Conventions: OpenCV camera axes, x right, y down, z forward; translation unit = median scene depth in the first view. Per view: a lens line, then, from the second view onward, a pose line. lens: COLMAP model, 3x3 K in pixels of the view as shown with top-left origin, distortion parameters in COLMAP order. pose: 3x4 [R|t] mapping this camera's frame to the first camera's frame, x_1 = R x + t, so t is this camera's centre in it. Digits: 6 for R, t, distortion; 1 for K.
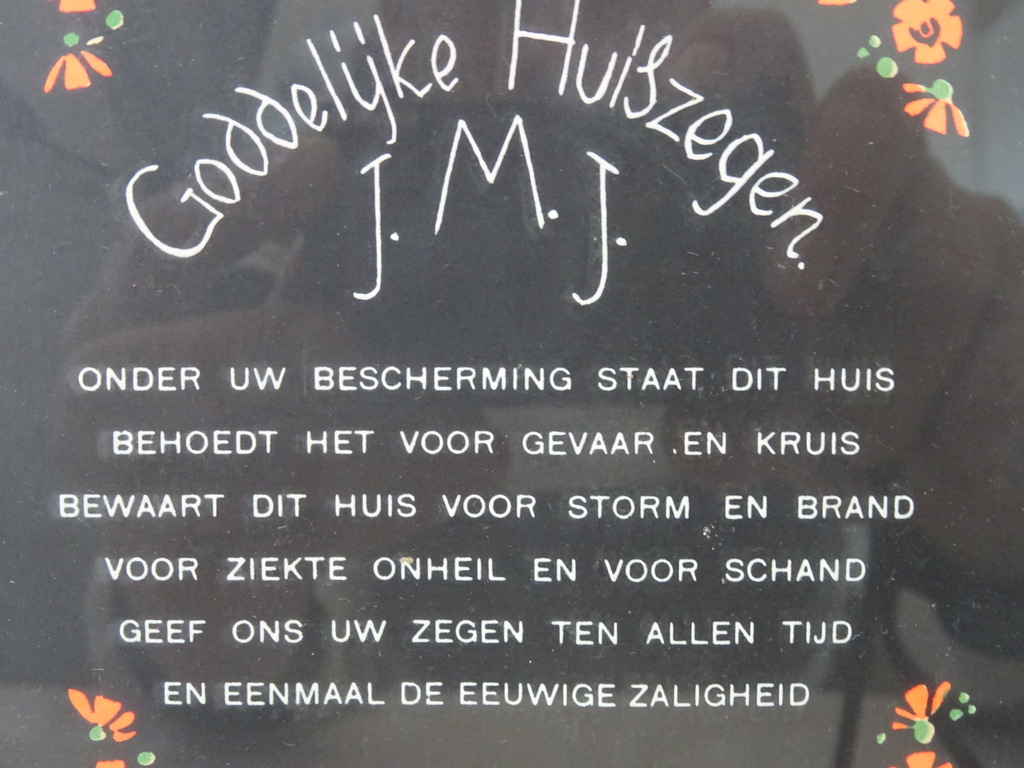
lens RADIAL K [[1527.2, 0, 510.8], [0, 1527.2, 377.8], [0, 0, 1]] dist [-0.104258, 0.000000]
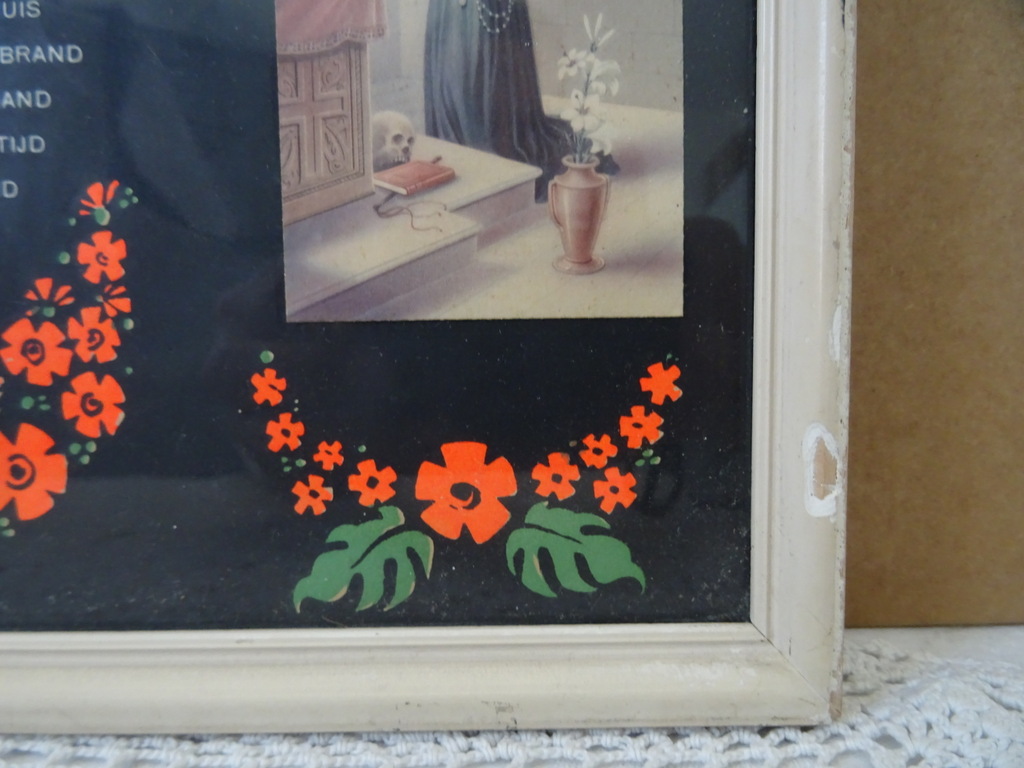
lens RADIAL K [[732.0, 0, 525.8], [0, 732.0, 360.6], [0, 0, 1]] dist [0.007707, -0.025040]
pose [[0.999806, -0.018051, 0.007933, 0.677568], [0.018062, 0.999836, -0.001283, 0.385396], [-0.007908, 0.001426, 0.999968, 0.310254]]
